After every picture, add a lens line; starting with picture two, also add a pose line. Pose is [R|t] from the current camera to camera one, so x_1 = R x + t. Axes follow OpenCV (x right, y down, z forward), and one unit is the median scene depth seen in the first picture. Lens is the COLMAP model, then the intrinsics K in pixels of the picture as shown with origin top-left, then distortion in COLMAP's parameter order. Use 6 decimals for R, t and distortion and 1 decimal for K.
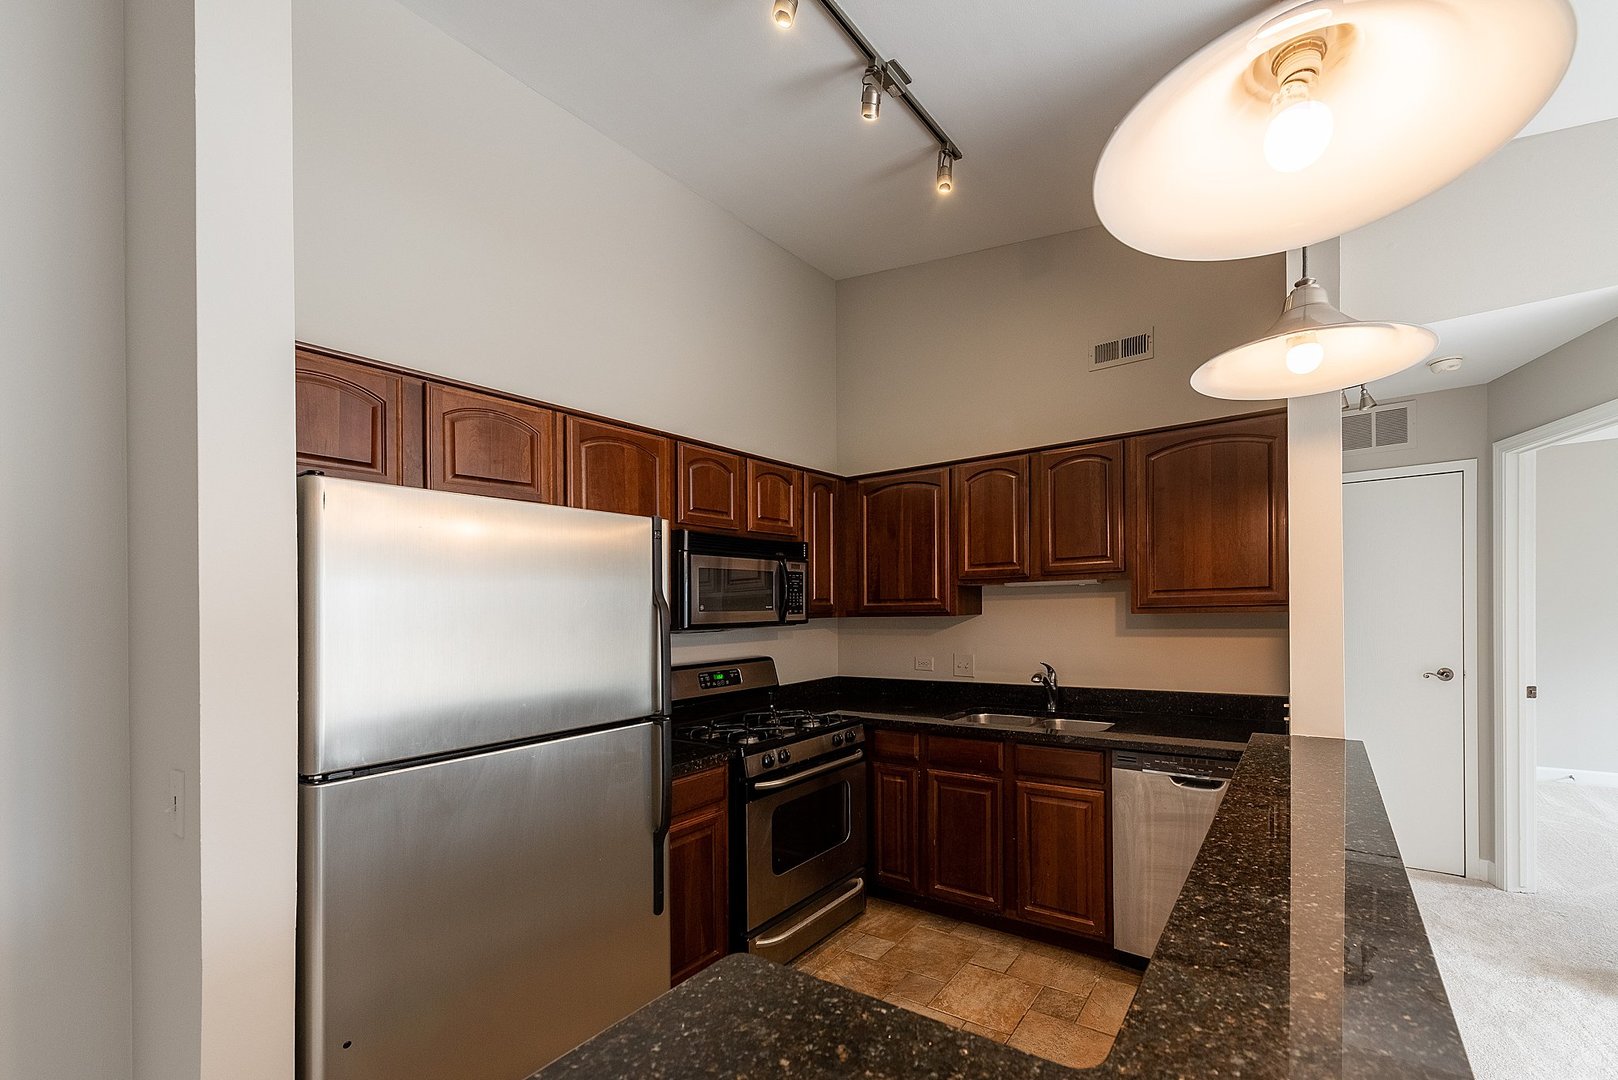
lens RADIAL K [[670.6, 0, 871.5], [0, 670.6, 621.1], [0, 0, 1]] dist [0.008924, -0.001521]
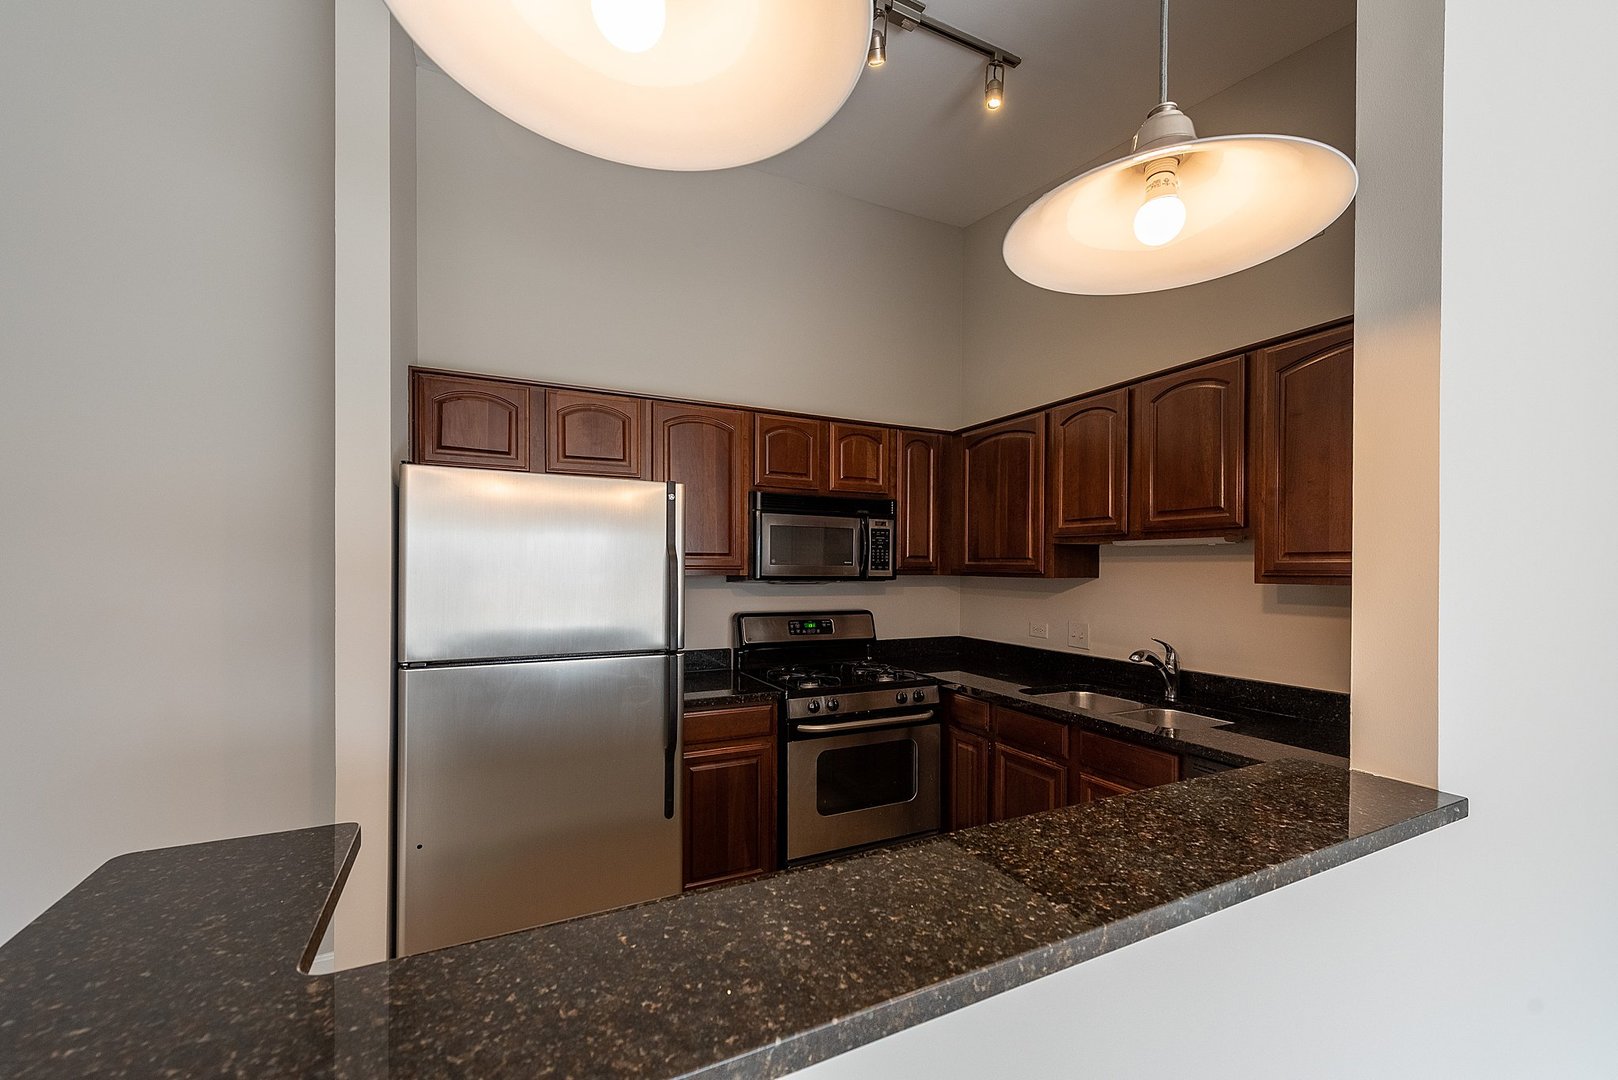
lens RADIAL K [[670.6, 0, 919.4], [0, 670.6, 586.2], [0, 0, 1]] dist [0.008924, -0.001521]
pose [[0.851609, 0.042352, -0.522465, 0.480781], [-0.037737, 0.999098, 0.019479, -0.008339], [0.522818, 0.003127, 0.852439, 0.161786]]
